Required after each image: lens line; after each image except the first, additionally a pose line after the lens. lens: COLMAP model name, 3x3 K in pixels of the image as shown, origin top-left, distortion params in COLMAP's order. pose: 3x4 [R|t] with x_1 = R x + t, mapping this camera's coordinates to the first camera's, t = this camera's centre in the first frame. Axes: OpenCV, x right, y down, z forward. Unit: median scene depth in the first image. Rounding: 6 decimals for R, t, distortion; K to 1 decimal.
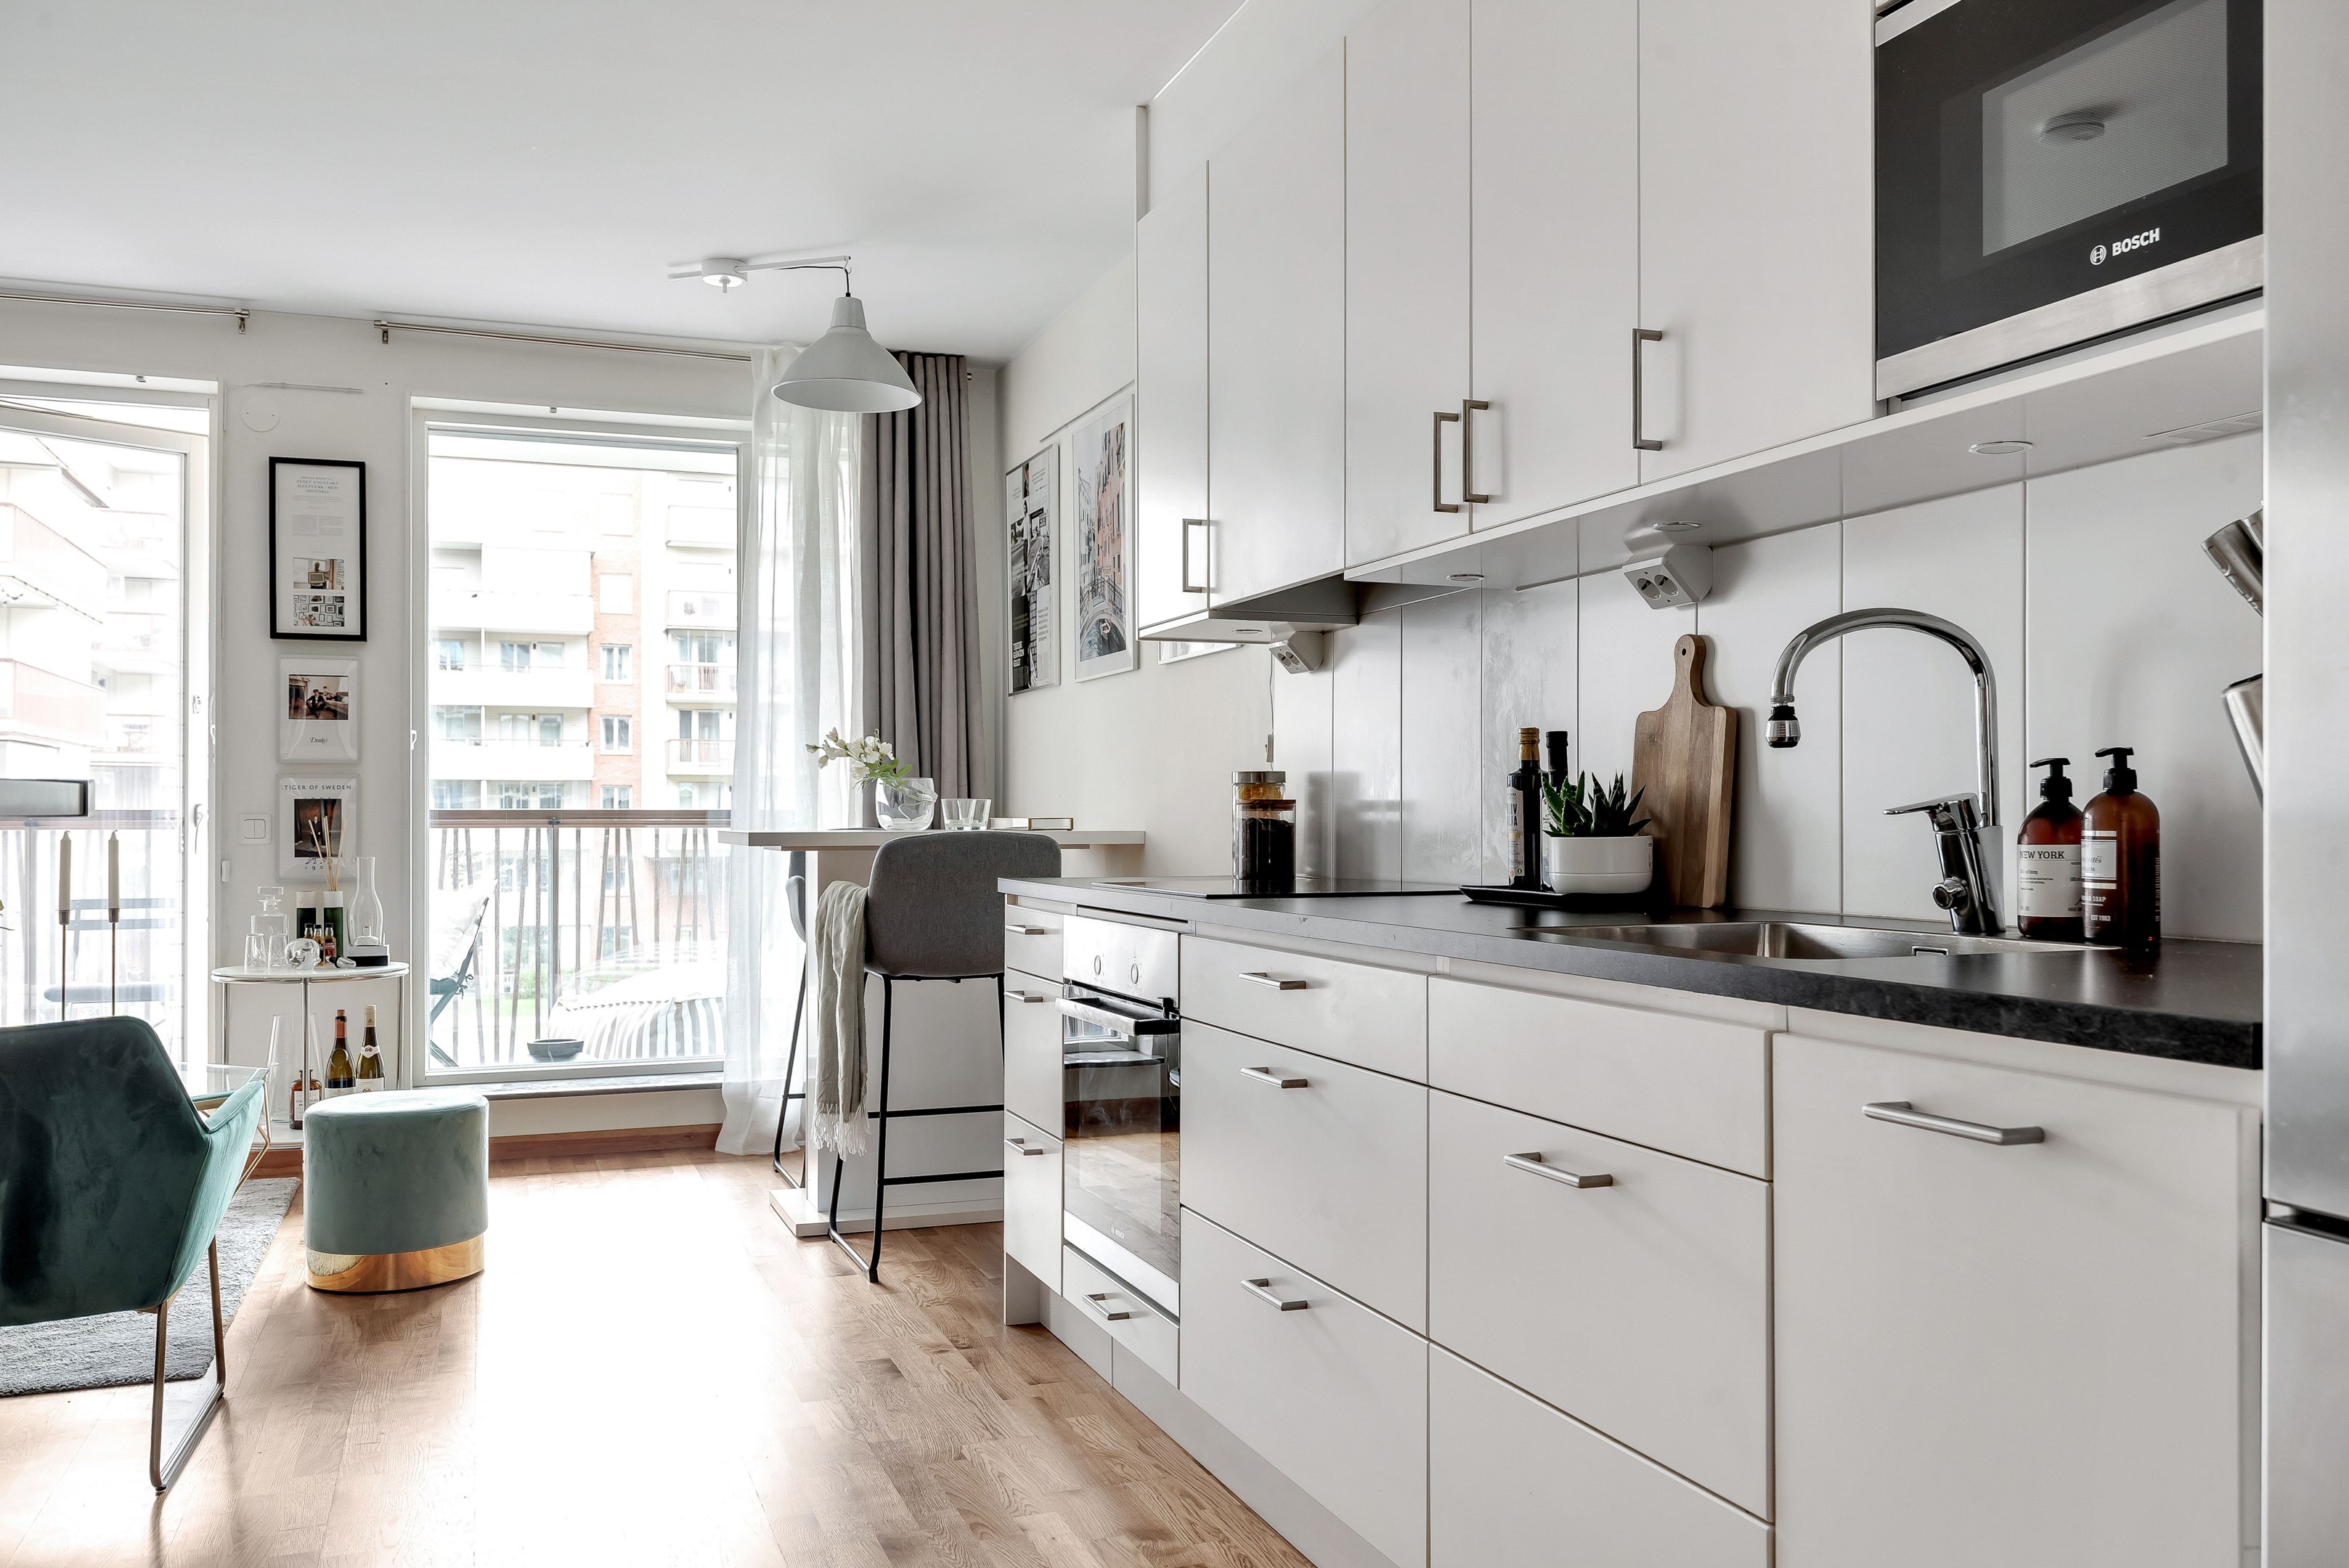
lens RADIAL K [[1843.2, 0, 1198.8], [0, 1843.2, 812.3], [0, 0, 1]] dist [-0.005510, 0.000226]
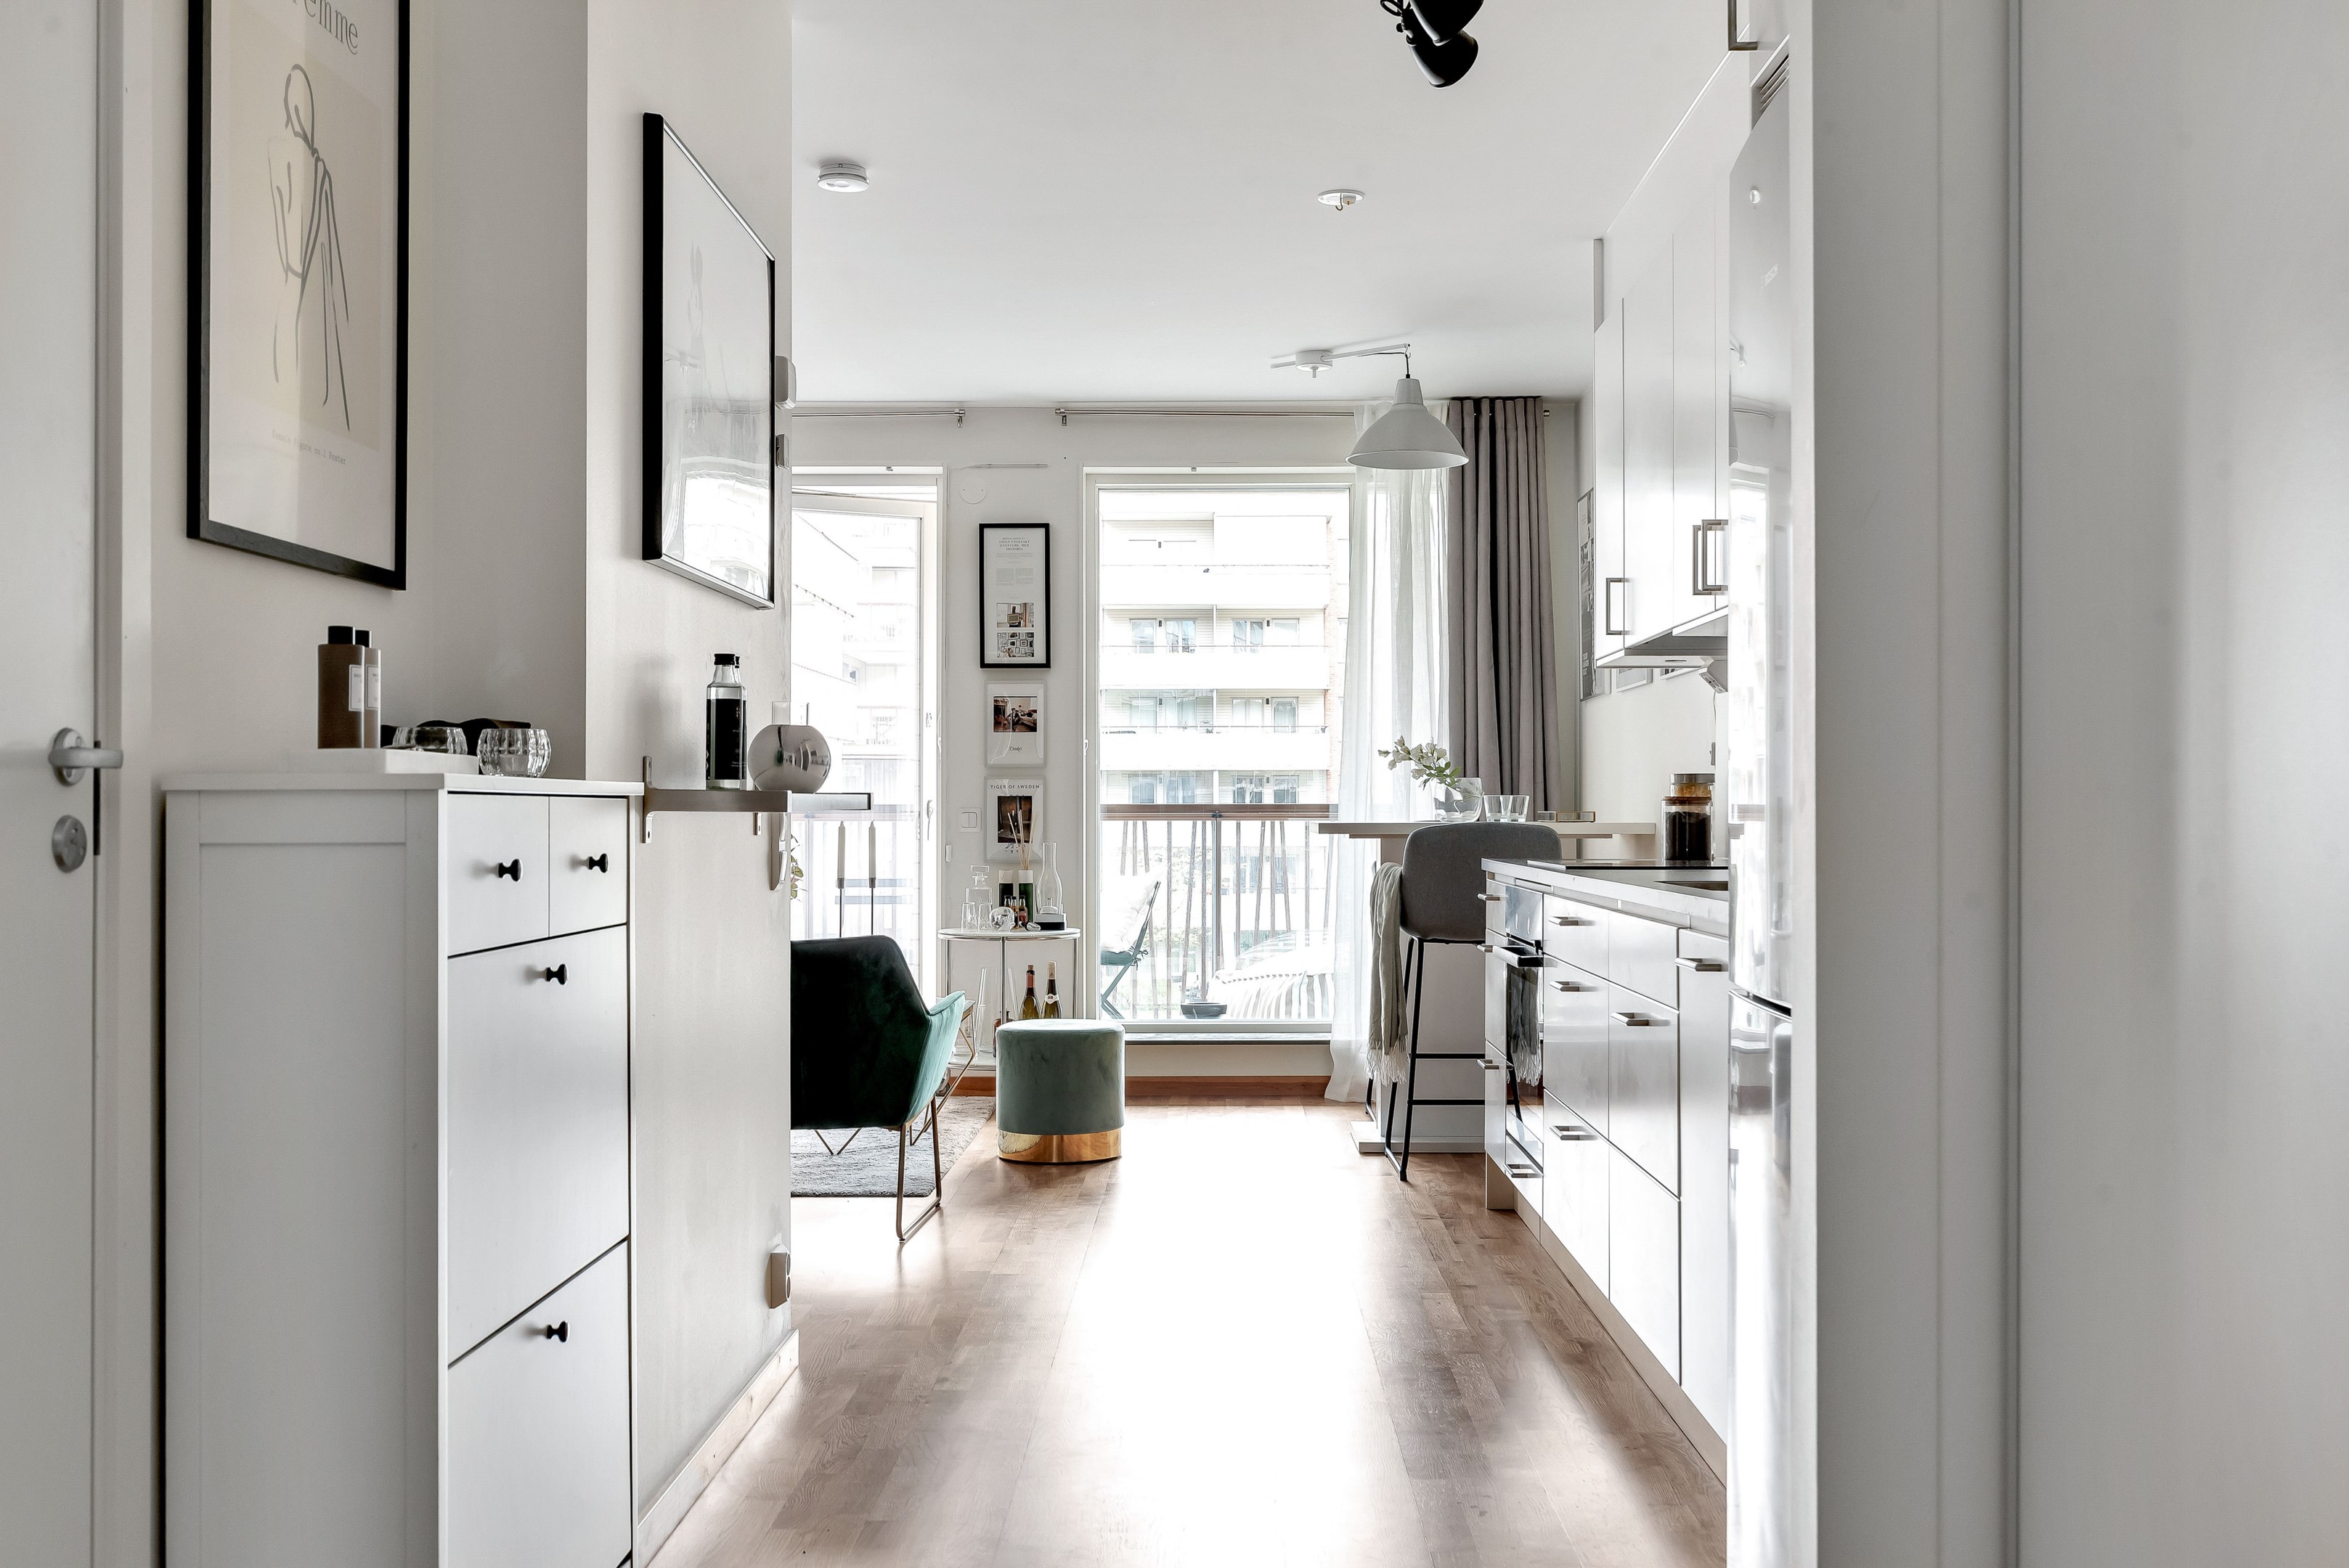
lens RADIAL K [[2196.4, 0, 1232.9], [0, 2196.4, 791.5], [0, 0, 1]] dist [0.002955, 0.001200]
pose [[0.934082, -0.002778, -0.357048, 0.193988], [0.000516, 0.999979, -0.006429, -0.000640], [0.357058, 0.005821, 0.934064, -0.342363]]
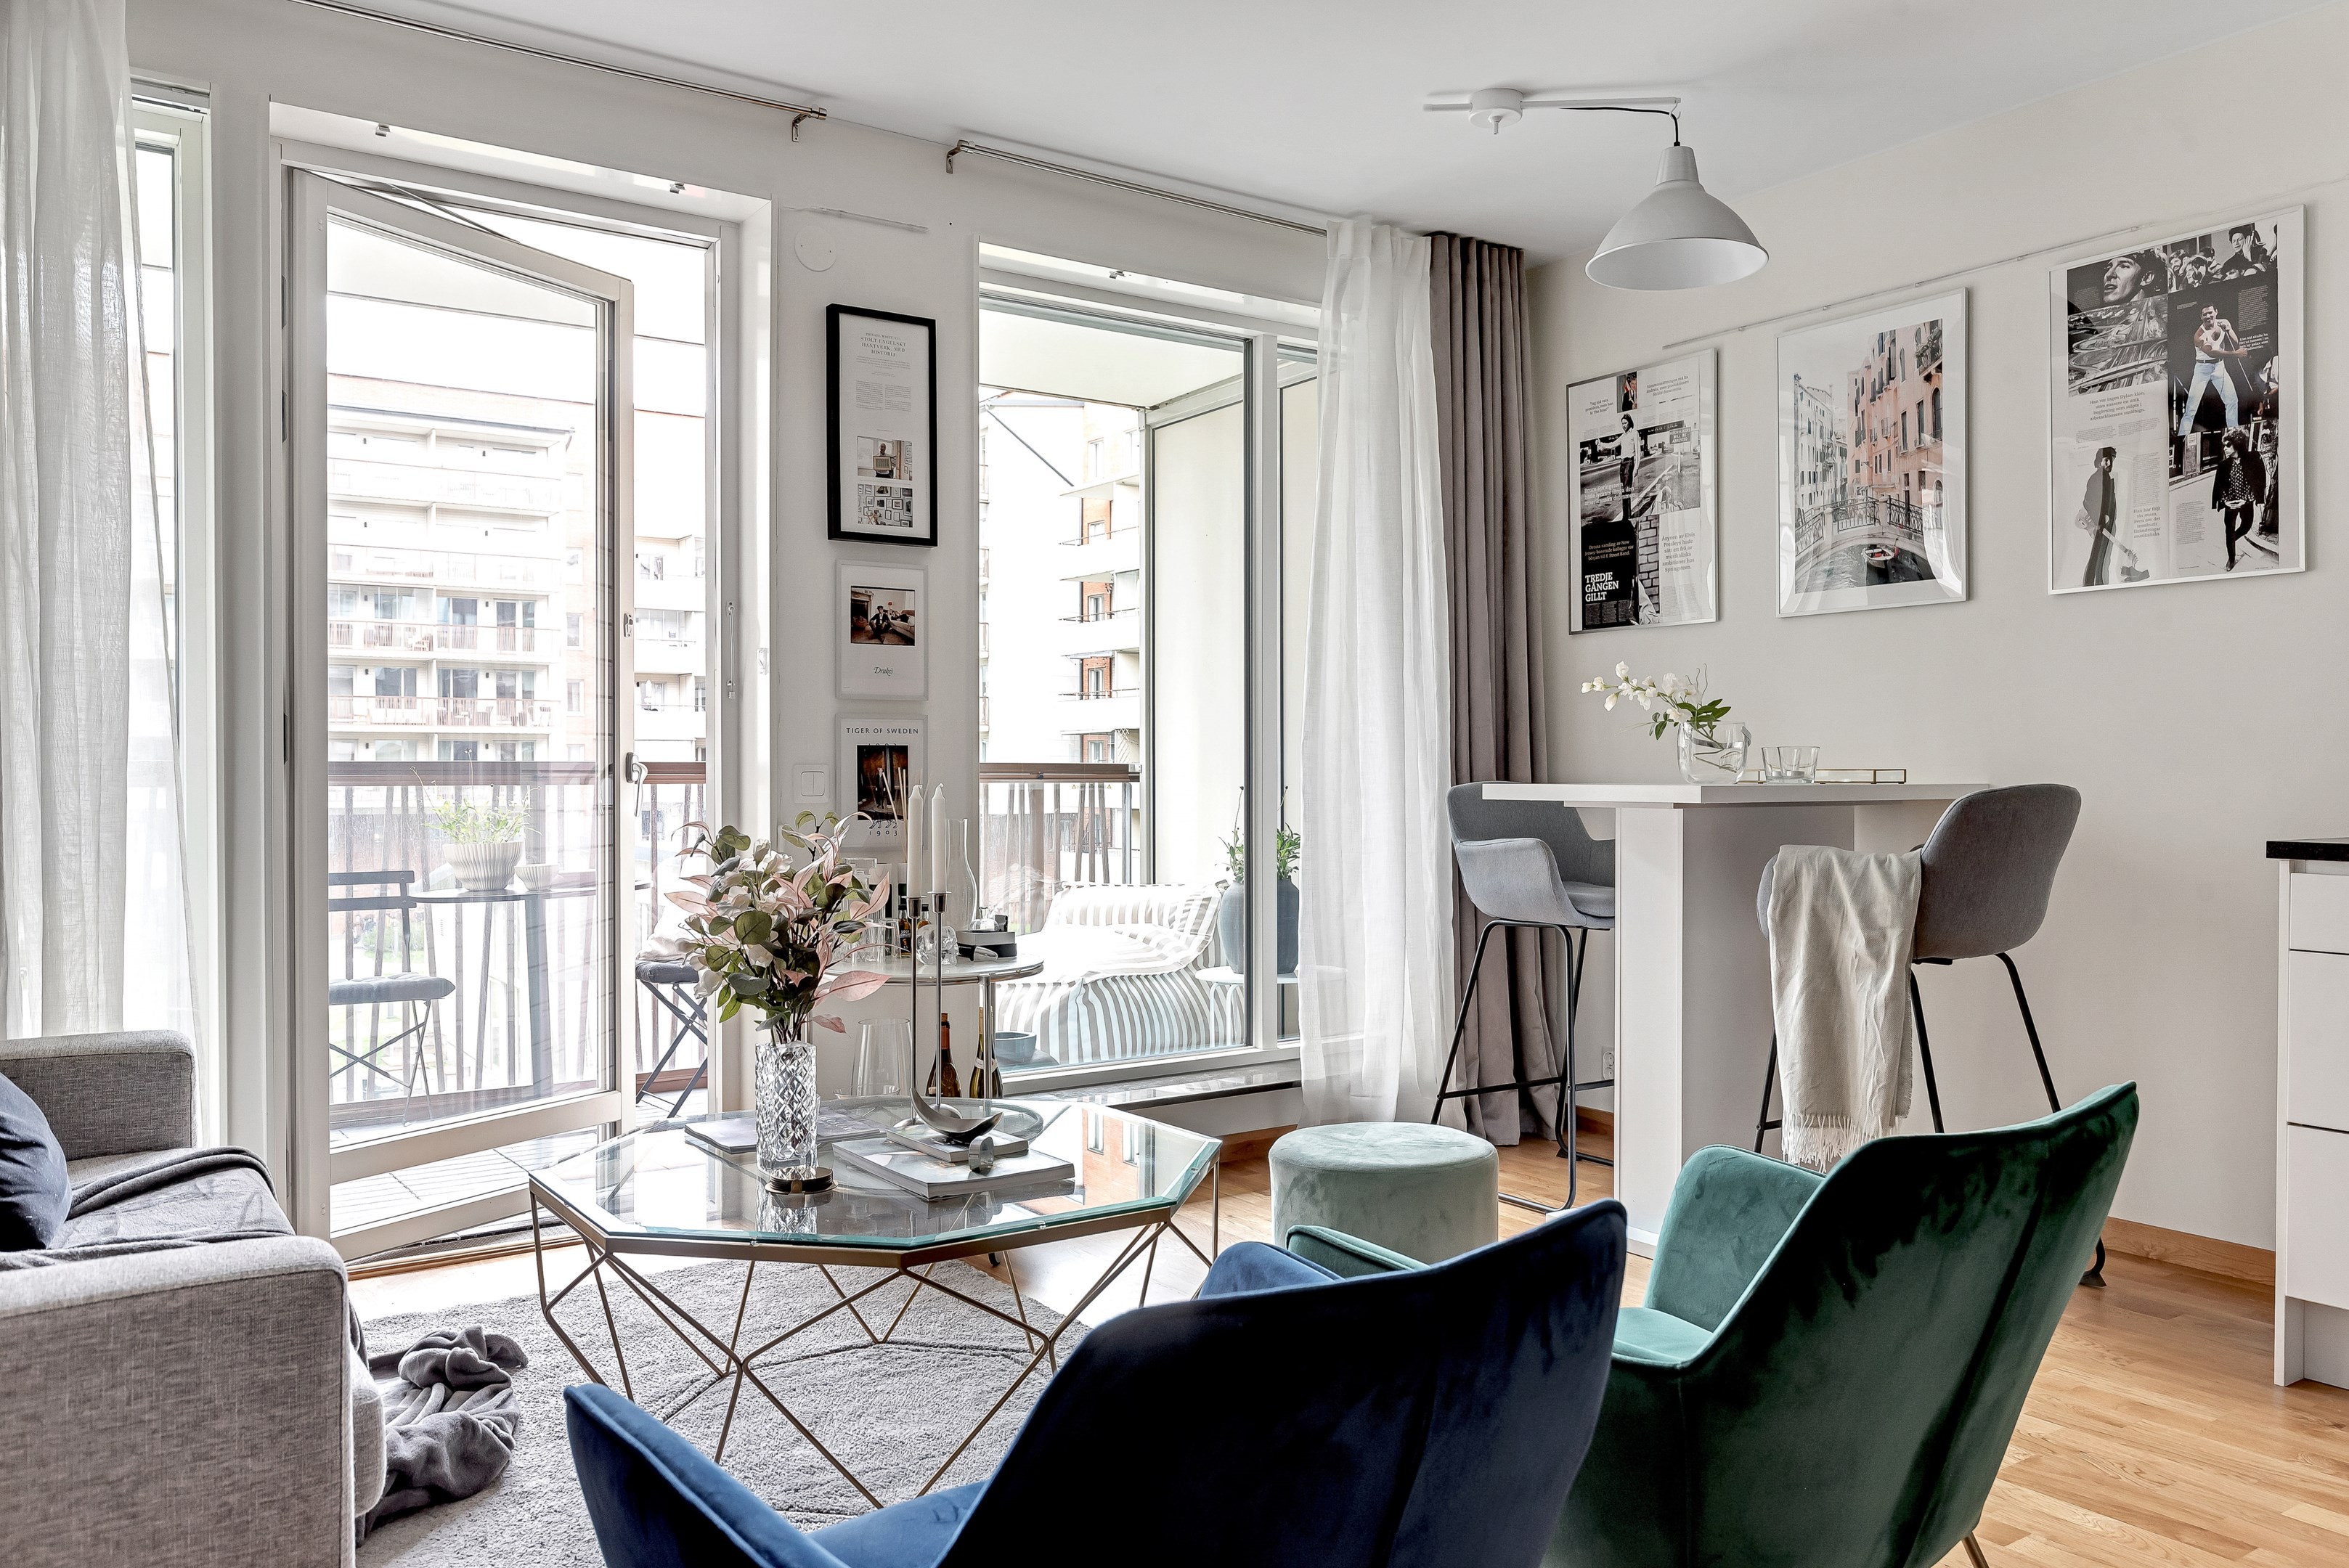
lens RADIAL K [[1694.6, 0, 1226.3], [0, 1694.6, 784.3], [0, 0, 1]] dist [-0.002094, 0.001907]
pose [[0.971545, -0.002017, 0.236847, -0.519648], [-0.000169, 0.999958, 0.009209, 0.002644], [-0.236856, -0.008986, 0.971503, 0.269095]]
